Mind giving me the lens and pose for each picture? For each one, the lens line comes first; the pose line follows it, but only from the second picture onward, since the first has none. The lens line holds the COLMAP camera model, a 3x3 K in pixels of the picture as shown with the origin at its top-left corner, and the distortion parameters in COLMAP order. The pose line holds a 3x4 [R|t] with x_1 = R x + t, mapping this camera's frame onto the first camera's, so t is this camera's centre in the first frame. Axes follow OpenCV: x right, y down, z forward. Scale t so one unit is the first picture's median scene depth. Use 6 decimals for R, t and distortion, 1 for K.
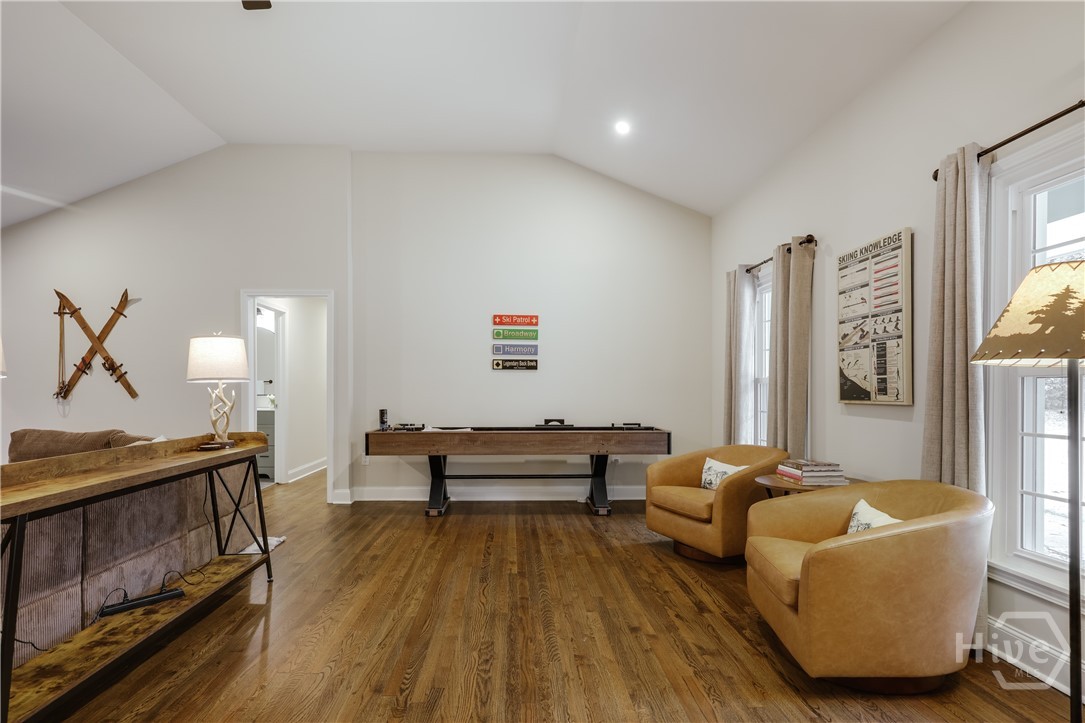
lens RADIAL K [[564.7, 0, 540.9], [0, 564.7, 396.3], [0, 0, 1]] dist [0.001605, 0.000282]
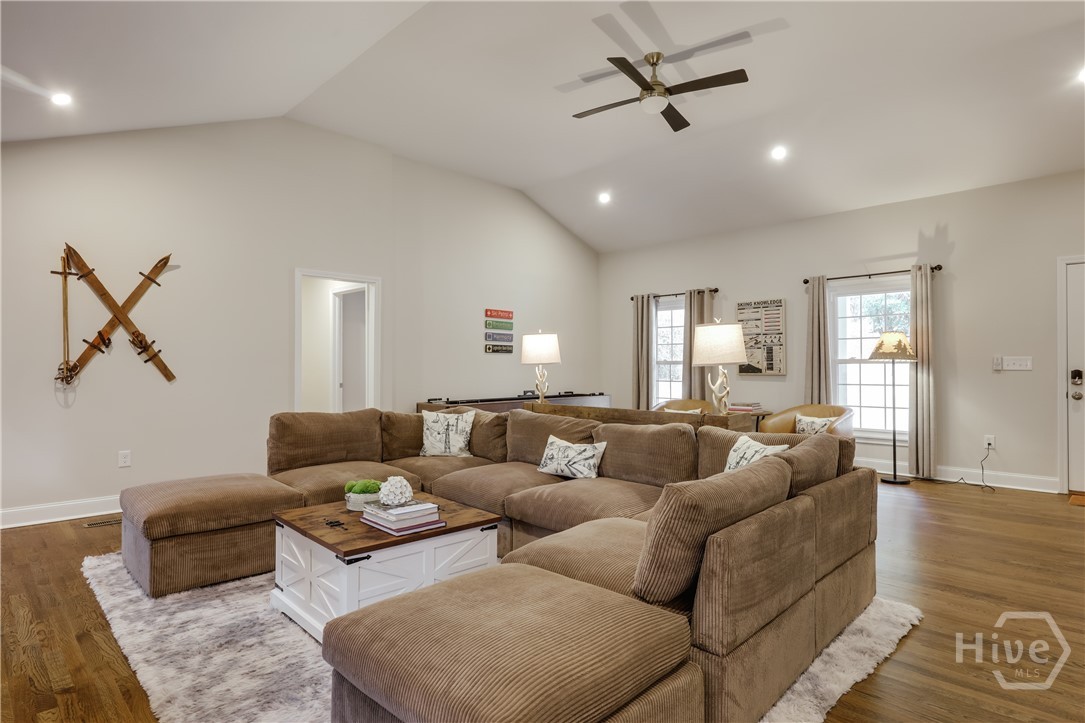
lens RADIAL K [[584.6, 0, 556.8], [0, 584.6, 360.8], [0, 0, 1]] dist [-0.000053, -0.000246]
pose [[0.719964, 0.003484, 0.694003, -1.025109], [0.010790, 0.999810, -0.016214, -0.007807], [-0.693928, 0.019162, 0.719790, -0.044838]]
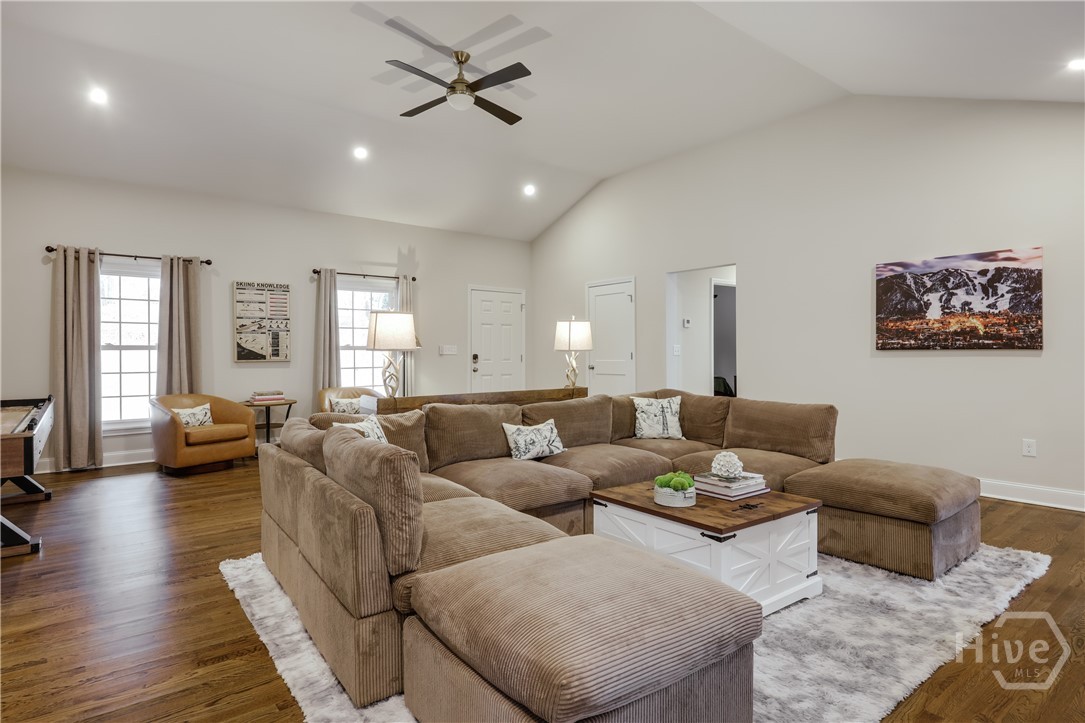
lens RADIAL K [[572.8, 0, 533.5], [0, 572.8, 358.1], [0, 0, 1]] dist [-0.002119, -0.000734]
pose [[-0.581597, -0.009745, 0.813419, -1.111946], [0.011001, 0.999743, 0.019842, -0.019093], [-0.813403, 0.020488, -0.581340, 0.945939]]
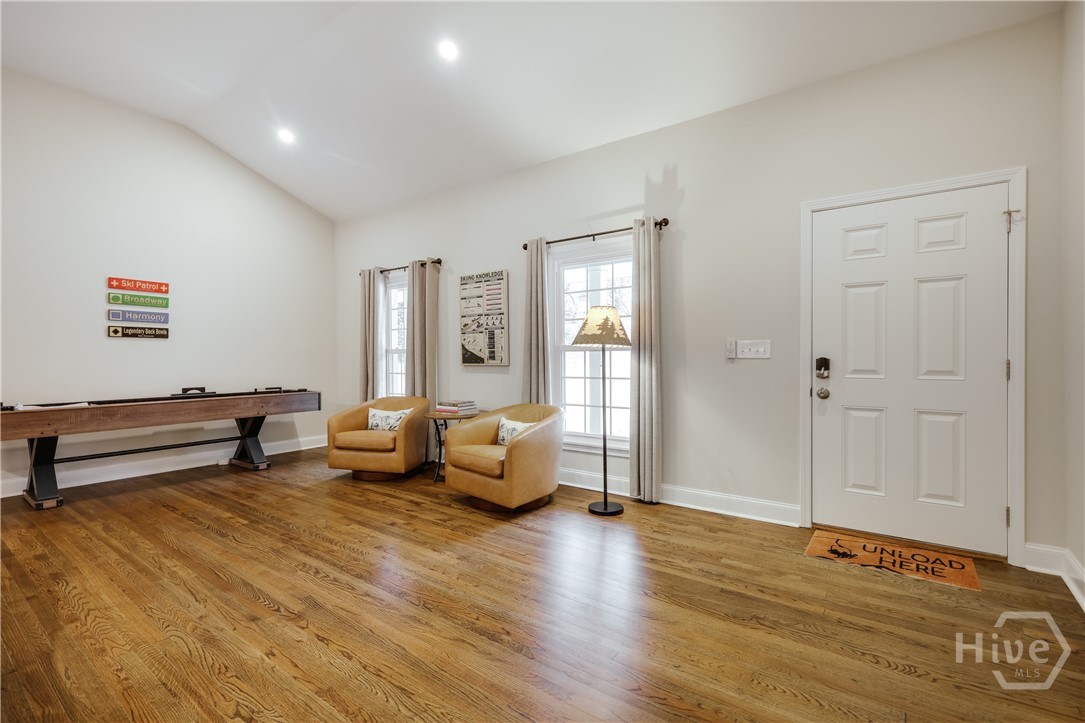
lens RADIAL K [[479.6, 0, 542.5], [0, 479.6, 361.5], [0, 0, 1]] dist [0.001619, 0.000174]
pose [[0.615802, -0.011339, 0.787819, -0.312689], [0.014328, 0.999892, 0.003191, -0.000378], [-0.787770, 0.009323, 0.615899, -0.033405]]
